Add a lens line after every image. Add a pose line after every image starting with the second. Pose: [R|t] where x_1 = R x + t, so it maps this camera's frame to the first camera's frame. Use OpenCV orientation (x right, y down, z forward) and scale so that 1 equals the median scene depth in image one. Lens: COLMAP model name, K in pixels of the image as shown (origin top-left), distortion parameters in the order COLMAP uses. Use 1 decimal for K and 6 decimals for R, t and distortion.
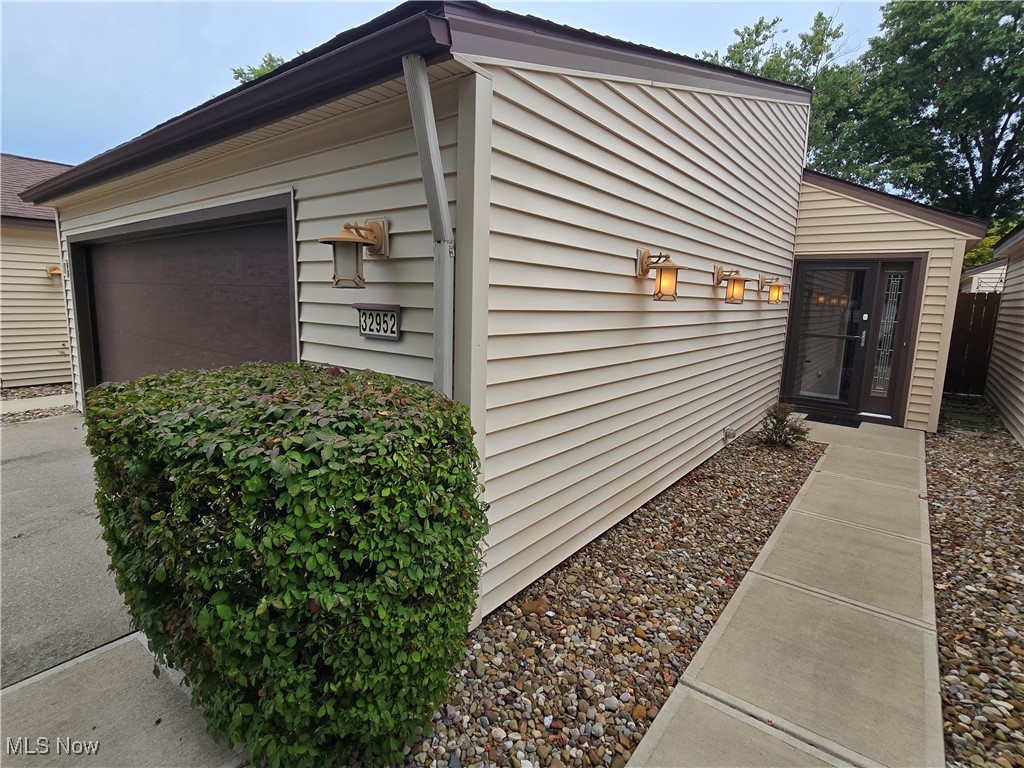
lens RADIAL K [[523.0, 0, 513.7], [0, 523.0, 378.4], [0, 0, 1]] dist [-0.001884, 0.000922]
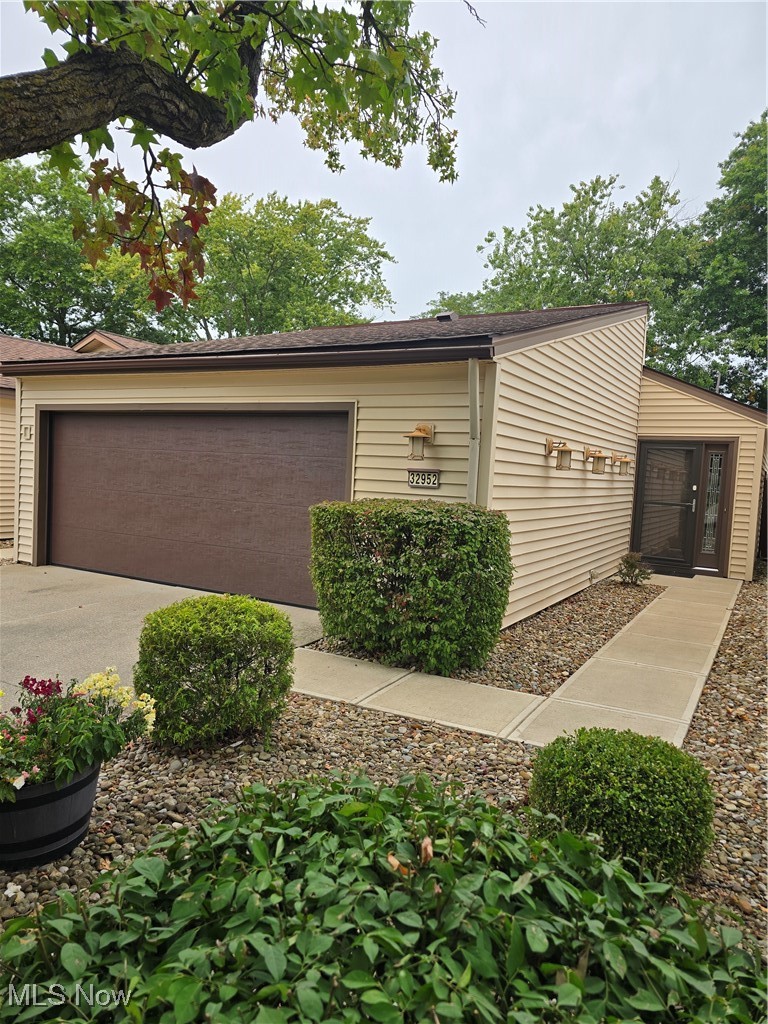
lens RADIAL K [[691.1, 0, 383.3], [0, 691.1, 516.2], [0, 0, 1]] dist [0.033110, -0.003084]
pose [[0.990682, 0.009926, 0.135833, -0.278600], [0.001435, 0.996525, -0.083284, 0.086348], [-0.136188, 0.082703, 0.987225, -0.520031]]
